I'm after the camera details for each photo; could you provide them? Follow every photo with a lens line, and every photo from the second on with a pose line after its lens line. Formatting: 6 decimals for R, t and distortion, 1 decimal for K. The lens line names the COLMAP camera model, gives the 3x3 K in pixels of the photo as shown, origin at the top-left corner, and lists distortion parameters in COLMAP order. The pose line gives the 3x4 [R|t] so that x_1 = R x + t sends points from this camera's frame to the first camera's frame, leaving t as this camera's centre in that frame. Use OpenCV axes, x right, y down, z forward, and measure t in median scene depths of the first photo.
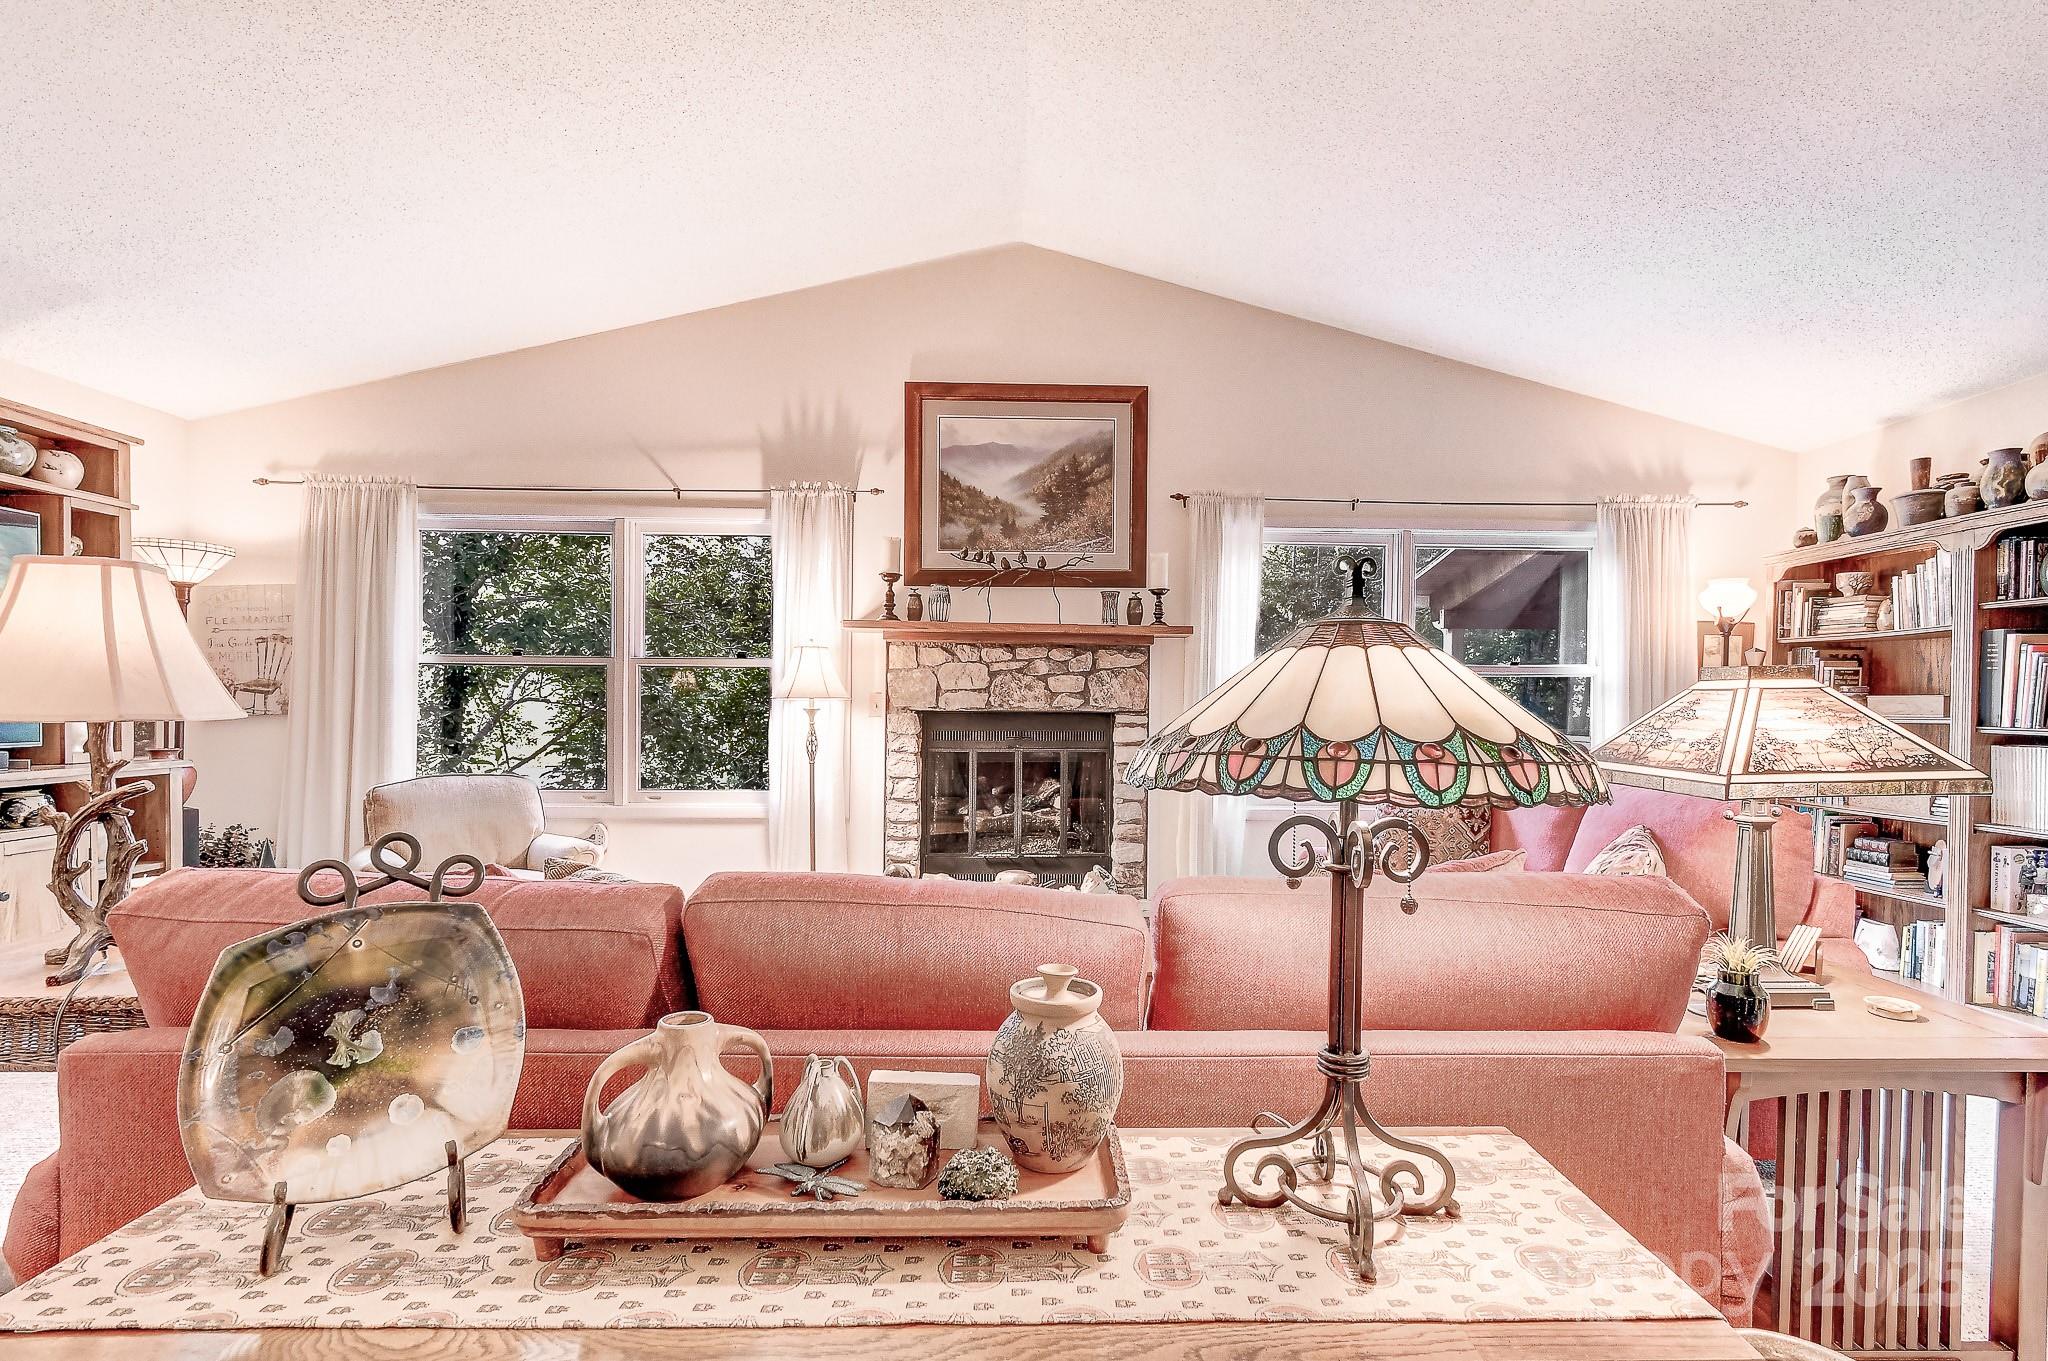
lens RADIAL K [[923.9, 0, 1017.0], [0, 923.9, 715.8], [0, 0, 1]] dist [0.002507, 0.000043]
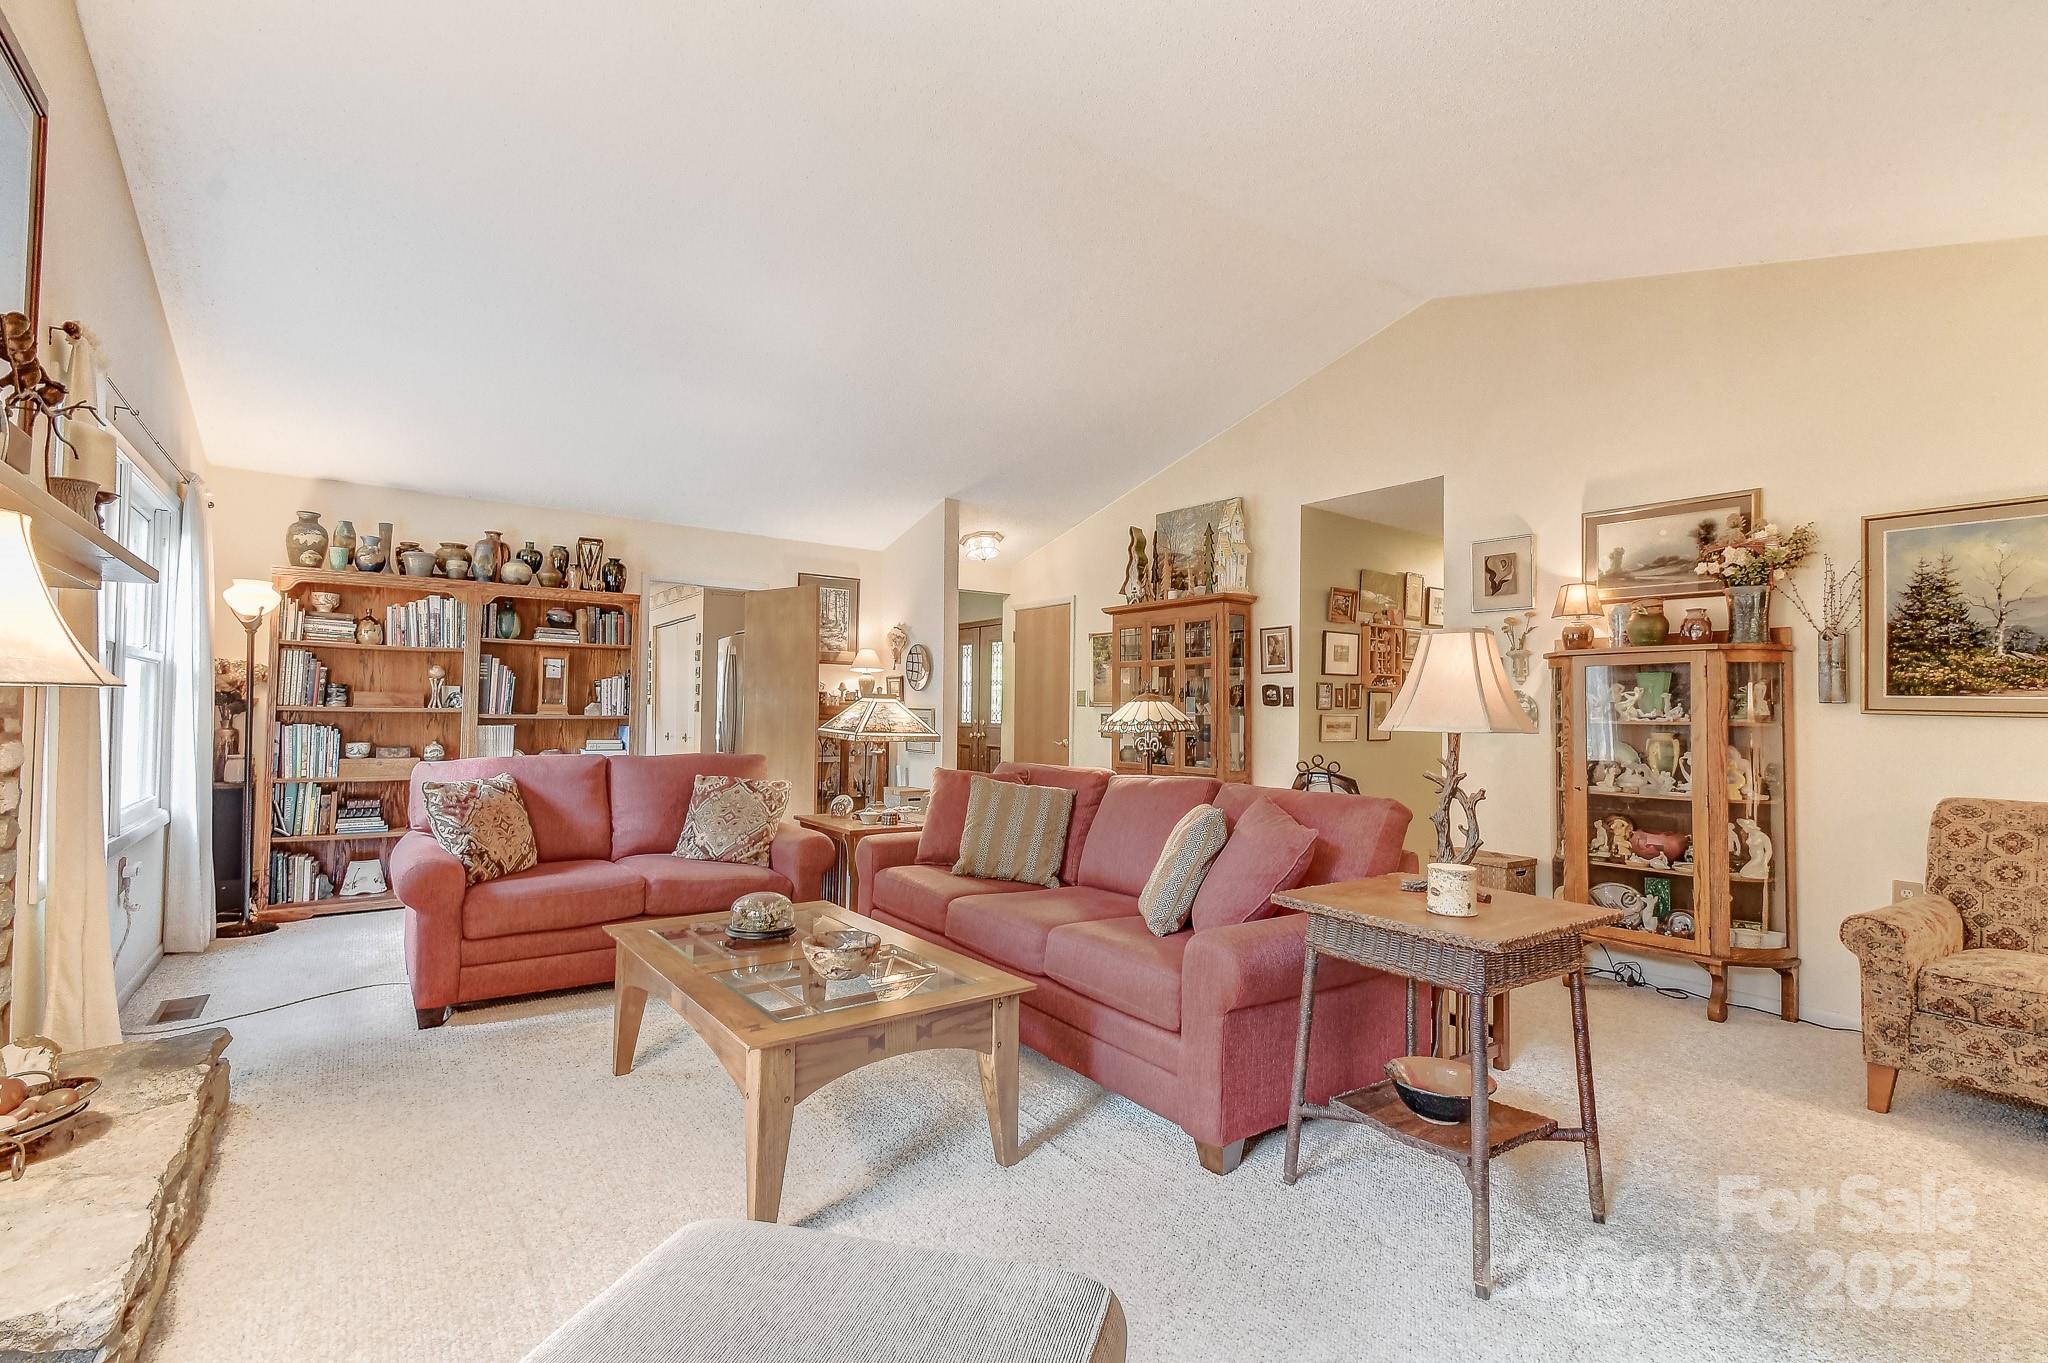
lens RADIAL K [[923.9, 0, 1015.3], [0, 923.9, 691.2], [0, 0, 1]] dist [0.002507, 0.000043]
pose [[-0.555511, 0.004431, 0.831497, -0.607117], [-0.009665, 0.999884, -0.011786, -0.013824], [-0.831453, -0.014584, -0.555404, 0.831600]]
